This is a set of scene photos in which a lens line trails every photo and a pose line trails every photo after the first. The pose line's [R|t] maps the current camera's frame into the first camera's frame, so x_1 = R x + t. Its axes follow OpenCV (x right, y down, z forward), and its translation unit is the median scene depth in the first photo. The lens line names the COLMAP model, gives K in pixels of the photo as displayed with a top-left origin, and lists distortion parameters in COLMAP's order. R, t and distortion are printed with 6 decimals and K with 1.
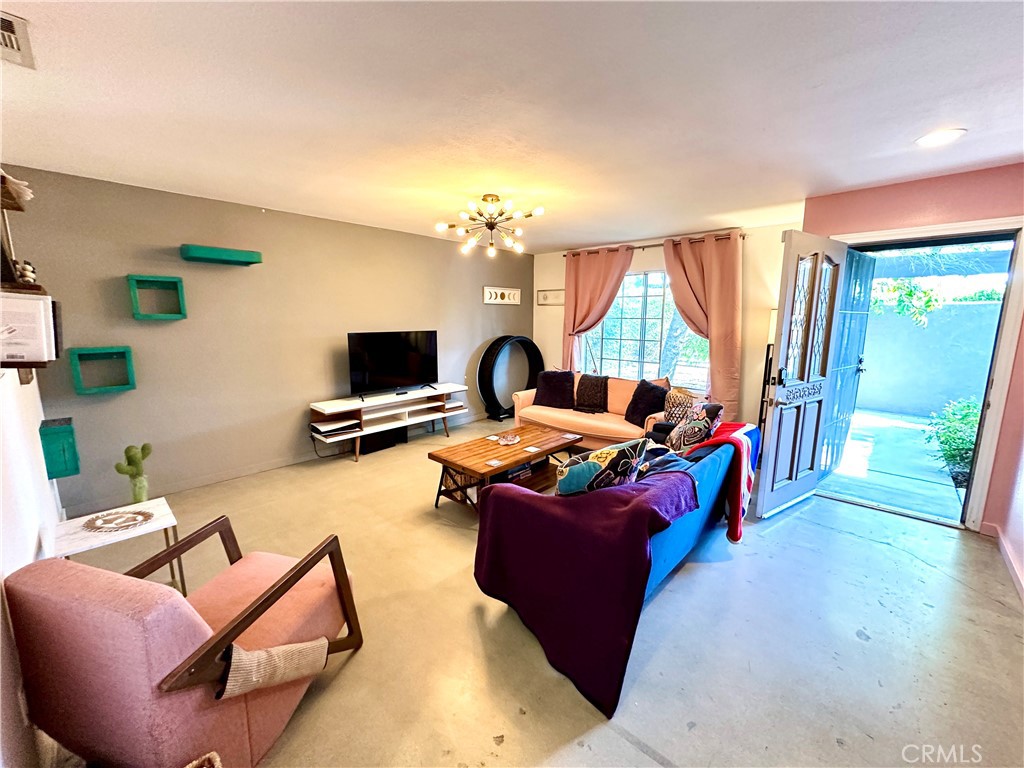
lens RADIAL K [[407.2, 0, 515.4], [0, 407.2, 381.8], [0, 0, 1]] dist [-0.004339, 0.000409]
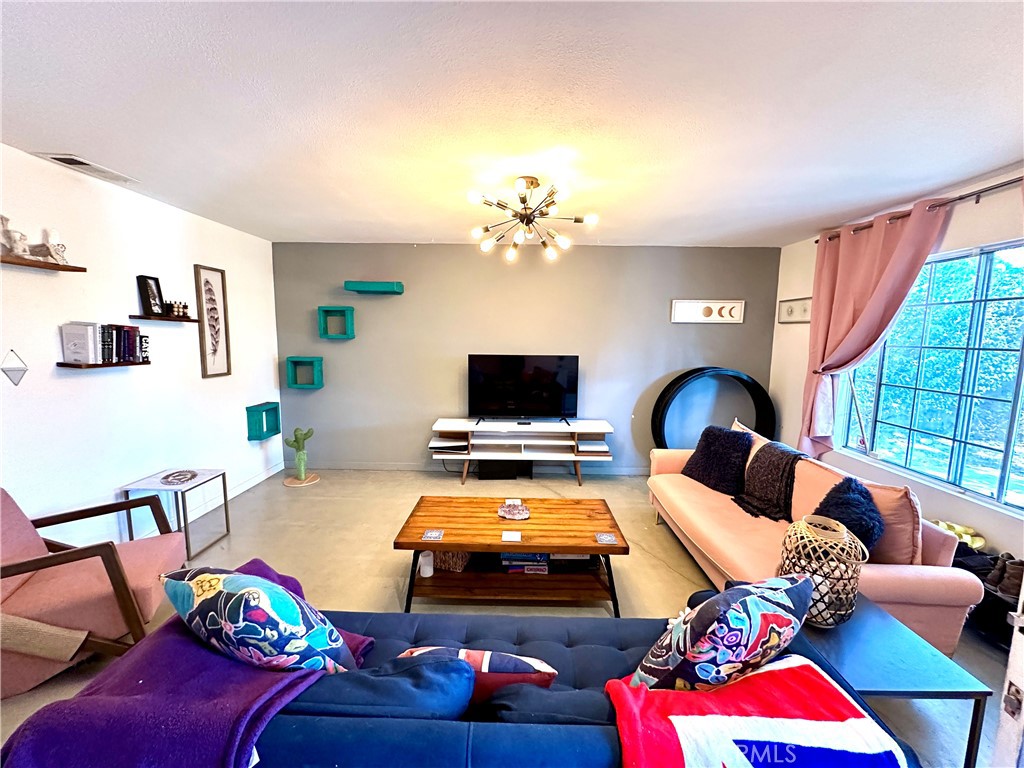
lens RADIAL K [[407.2, 0, 512.6], [0, 407.2, 384.2], [0, 0, 1]] dist [-0.004339, 0.000409]
pose [[0.671861, 0.093653, -0.734732, 0.386602], [-0.127082, 0.991840, 0.010217, -0.068777], [0.729693, 0.086507, 0.678280, 0.393464]]
